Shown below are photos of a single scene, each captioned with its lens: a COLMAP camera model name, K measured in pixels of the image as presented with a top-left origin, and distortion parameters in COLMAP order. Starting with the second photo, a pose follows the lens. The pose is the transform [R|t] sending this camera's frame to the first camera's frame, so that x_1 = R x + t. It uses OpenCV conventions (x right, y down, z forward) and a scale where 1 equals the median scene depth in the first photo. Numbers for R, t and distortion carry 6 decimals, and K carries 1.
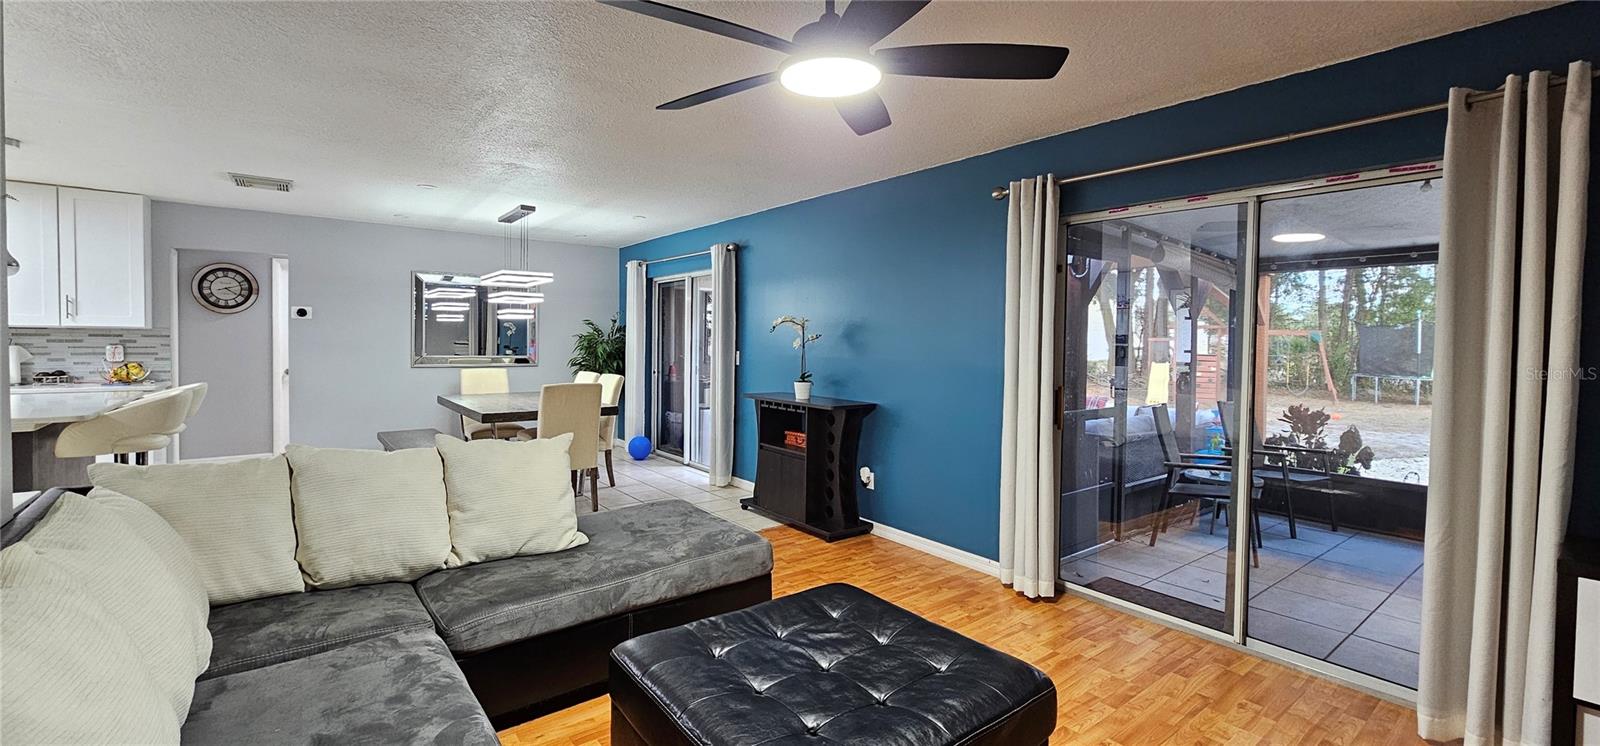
lens RADIAL K [[654.6, 0, 805.4], [0, 654.6, 354.9], [0, 0, 1]] dist [0.000521, 0.000303]
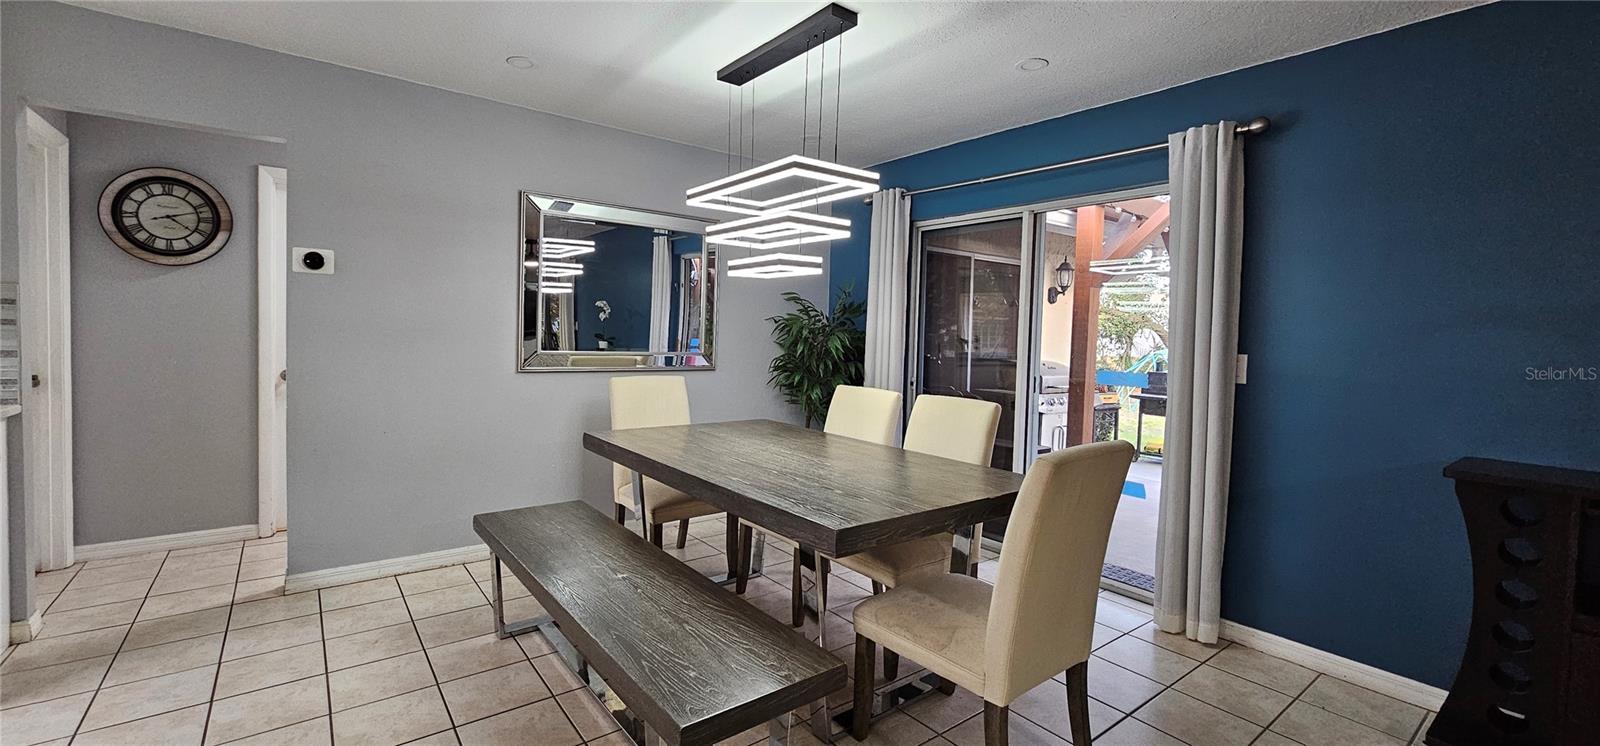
lens RADIAL K [[654.6, 0, 805.4], [0, 654.6, 354.9], [0, 0, 1]] dist [0.000521, 0.000303]
pose [[0.999873, 0.015906, -0.000760, -0.395311], [-0.015895, 0.999791, 0.012894, -0.006201], [0.000965, -0.012881, 0.999917, 0.503829]]
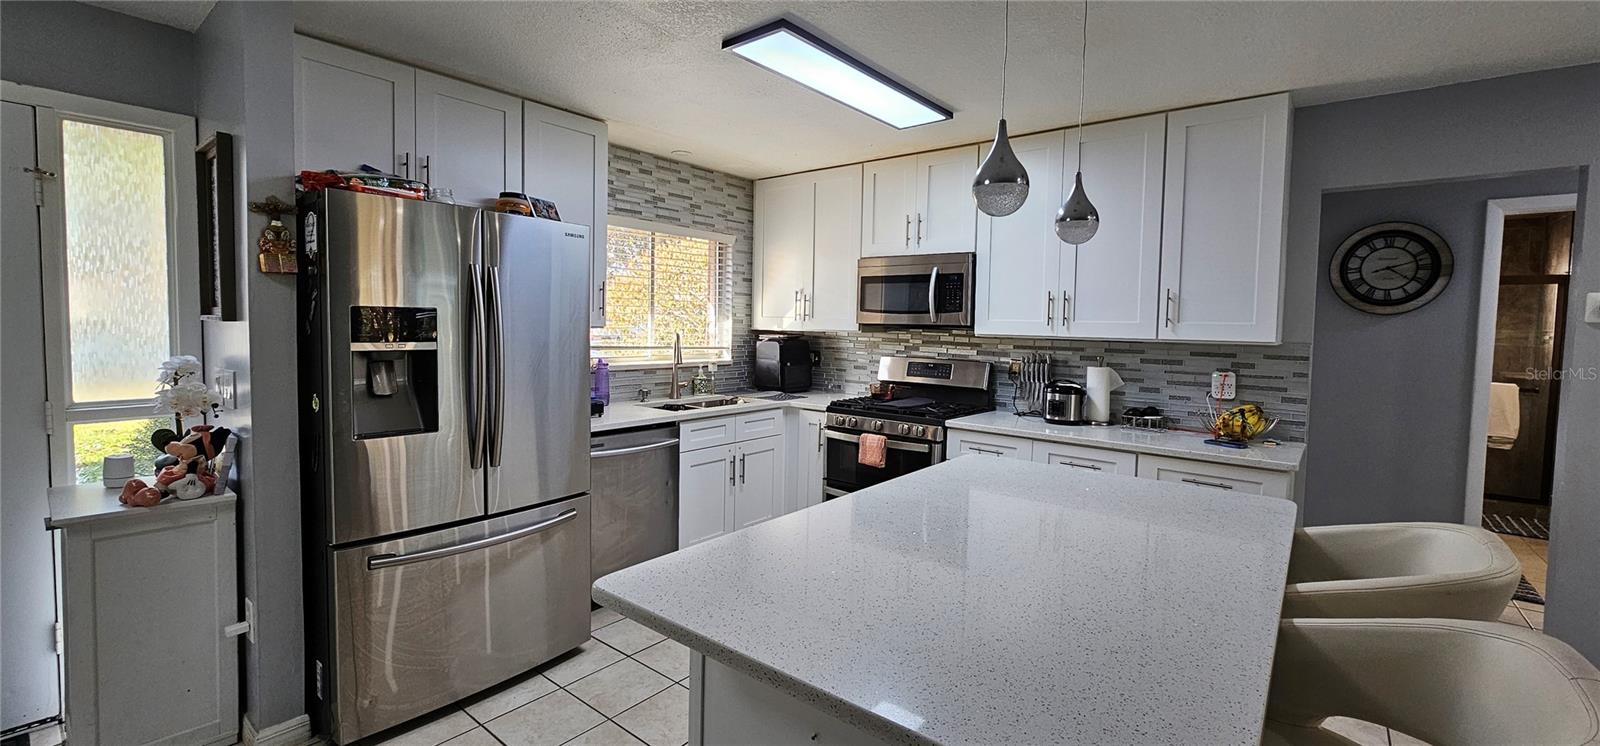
lens RADIAL K [[654.6, 0, 805.4], [0, 654.6, 354.9], [0, 0, 1]] dist [0.000521, 0.000303]
pose [[0.226874, 0.039928, -0.973105, -0.489674], [-0.040499, 0.998682, 0.031535, -0.028737], [0.973082, 0.032255, 0.228192, 0.430203]]
